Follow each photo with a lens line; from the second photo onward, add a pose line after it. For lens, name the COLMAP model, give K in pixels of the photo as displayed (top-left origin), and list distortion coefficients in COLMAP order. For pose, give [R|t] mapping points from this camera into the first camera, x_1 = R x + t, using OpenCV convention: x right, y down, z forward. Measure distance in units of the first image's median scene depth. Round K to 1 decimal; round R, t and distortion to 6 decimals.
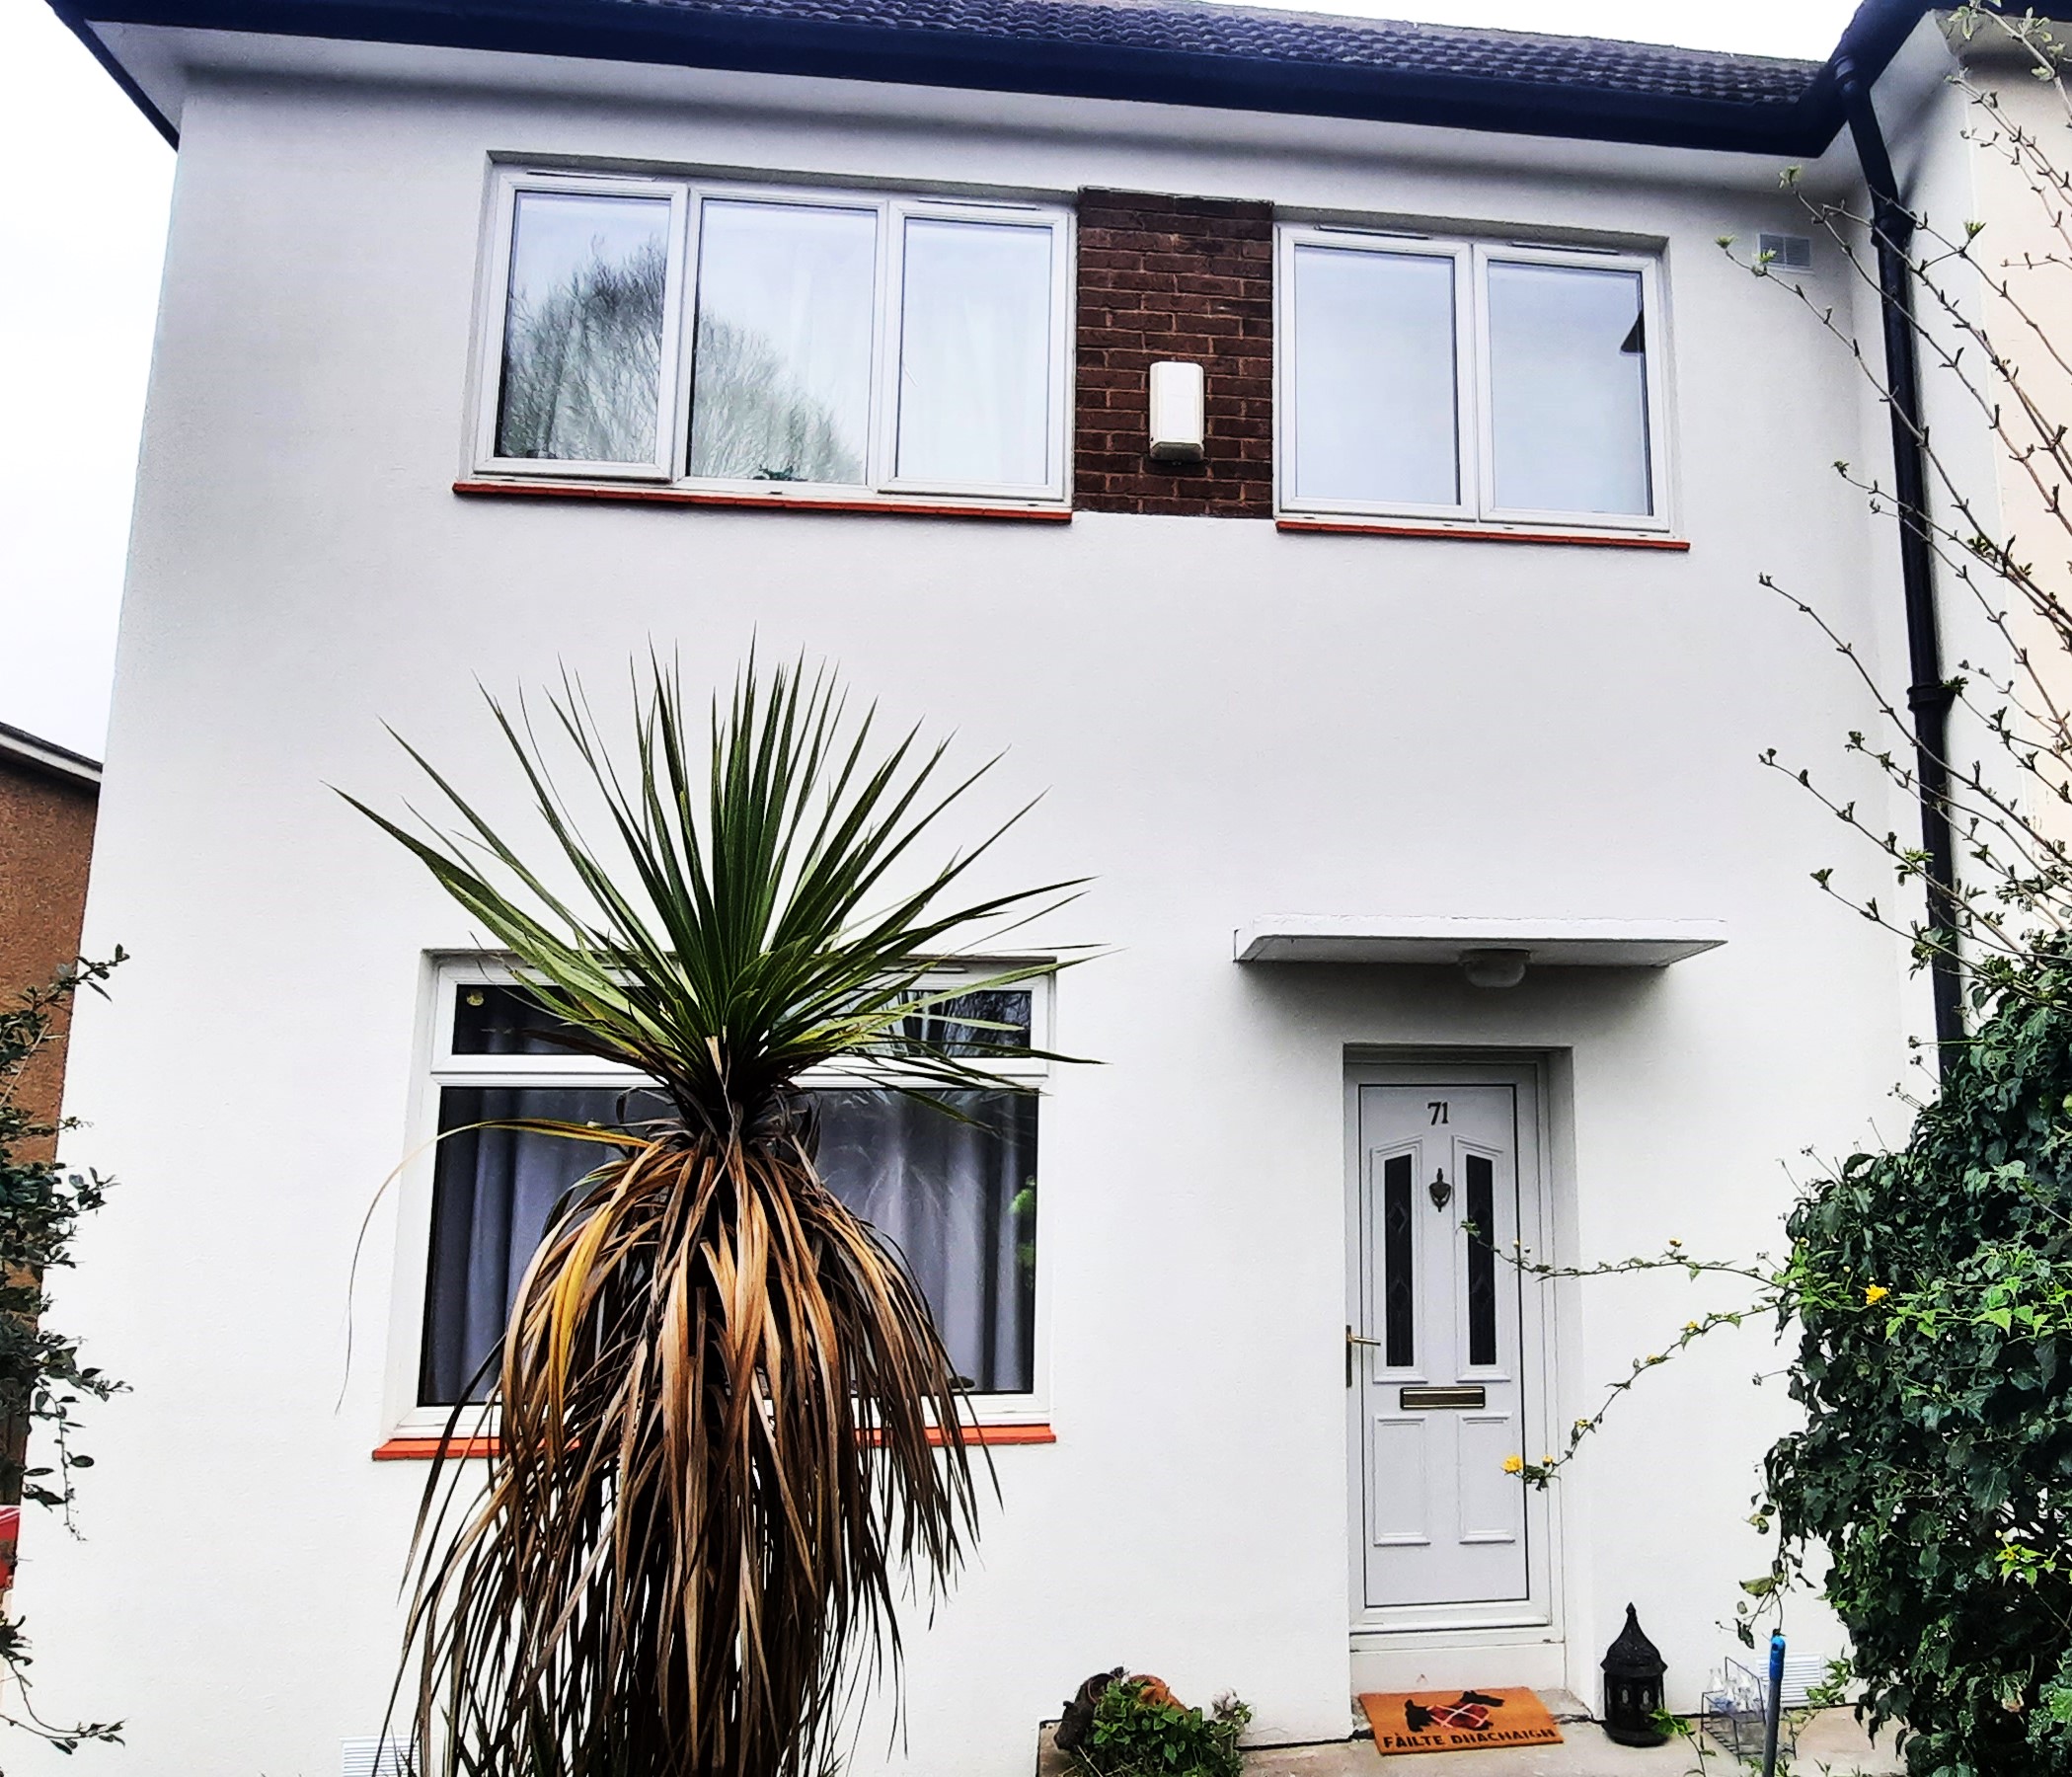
lens RADIAL K [[1225.4, 0, 1049.7], [0, 1225.4, 939.4], [0, 0, 1]] dist [-0.033198, 0.006735]
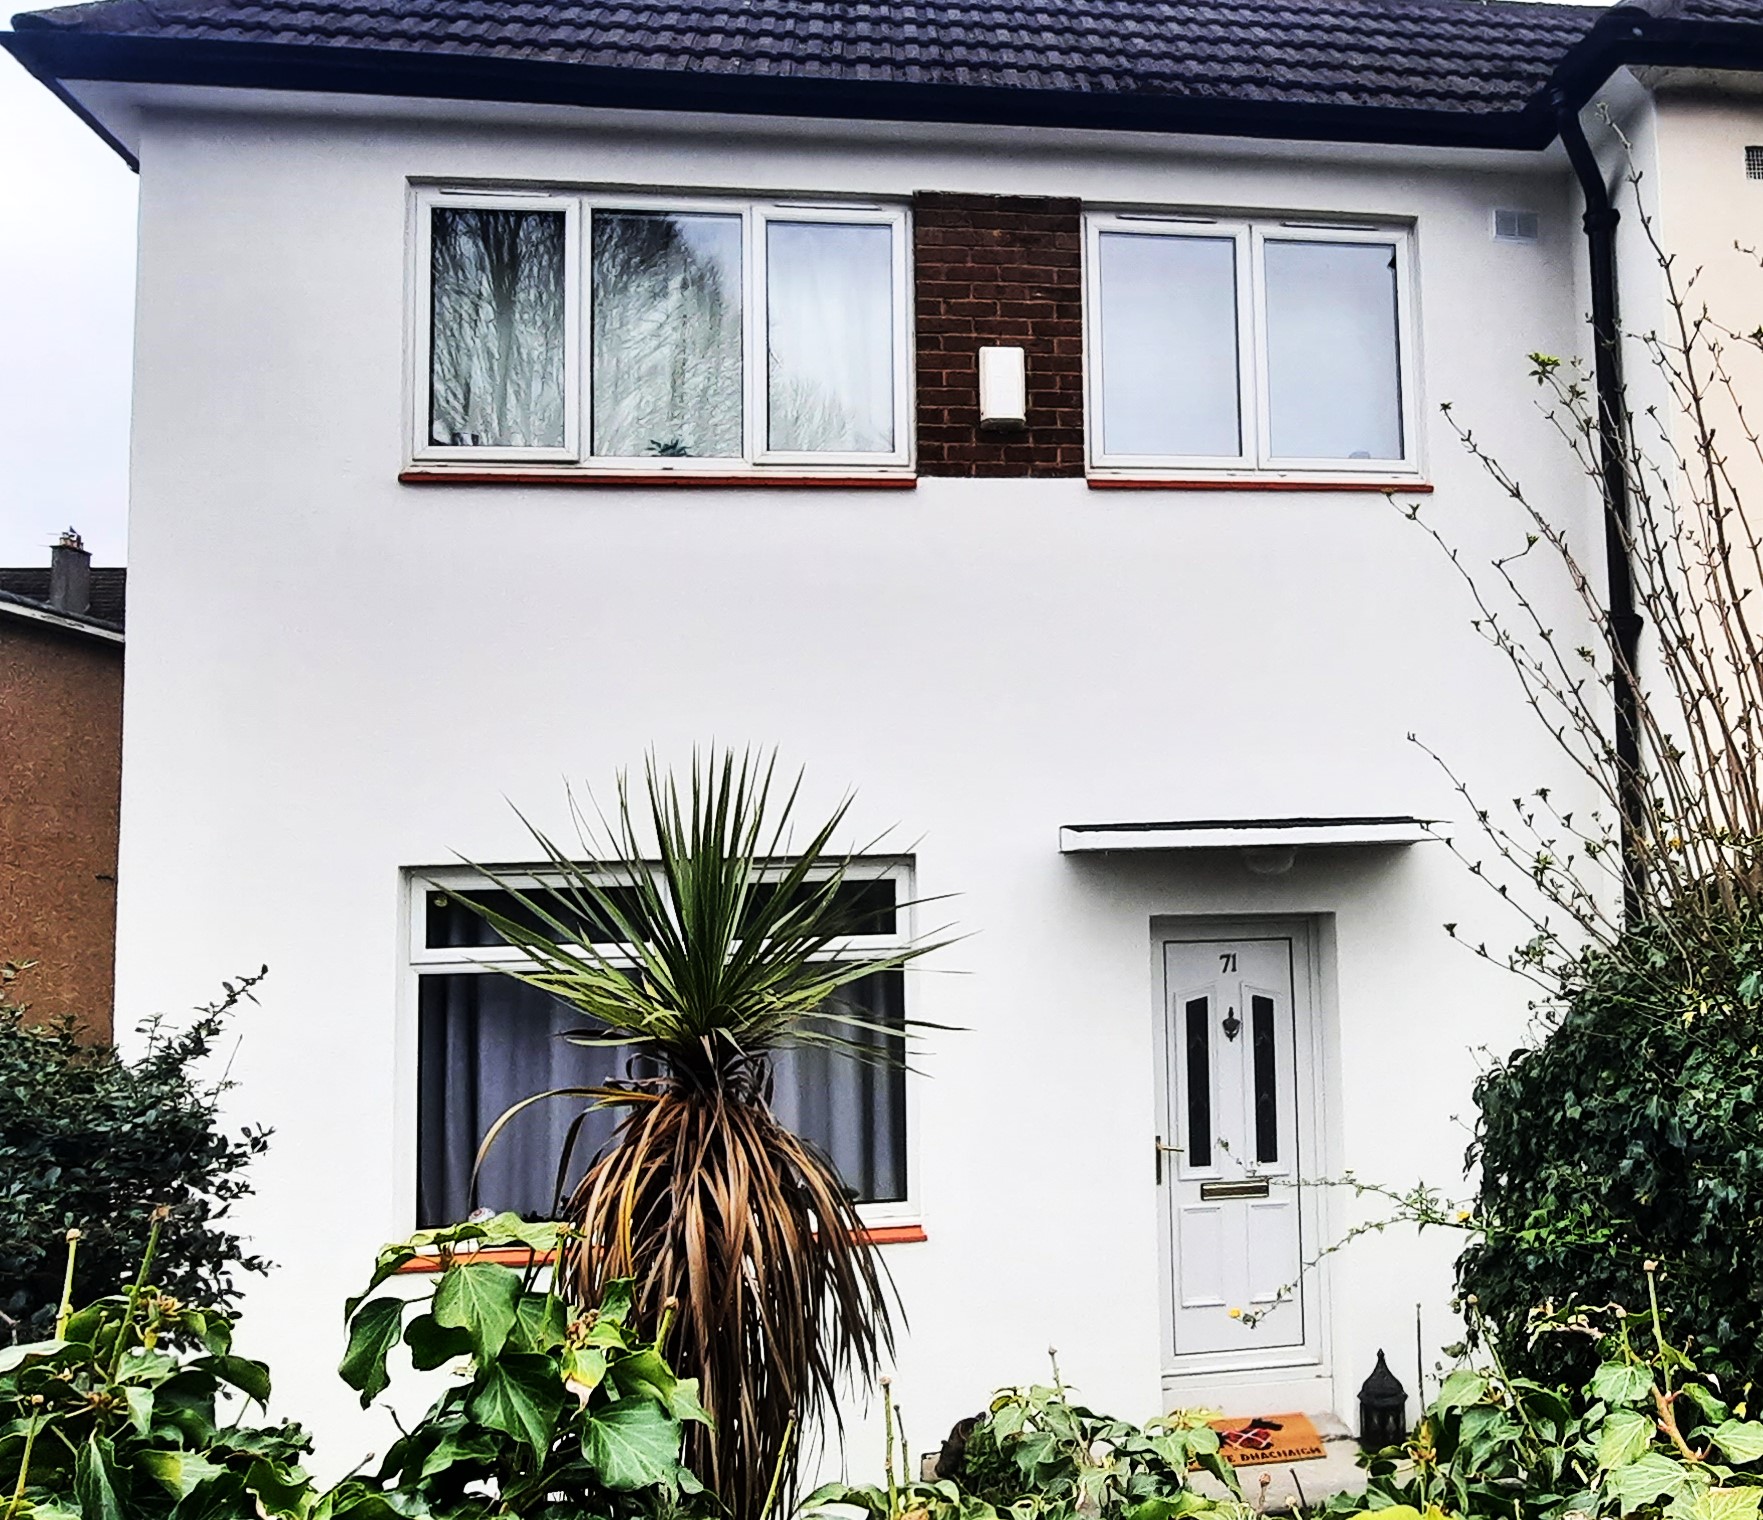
lens RADIAL K [[1188.2, 0, 890.2], [0, 1188.2, 763.1], [0, 0, 1]] dist [-0.031435, -0.005986]
pose [[0.999510, -0.030585, 0.006630, -0.024112], [0.030118, 0.997637, 0.061751, -0.146328], [-0.008503, -0.061521, 0.998070, -0.177108]]
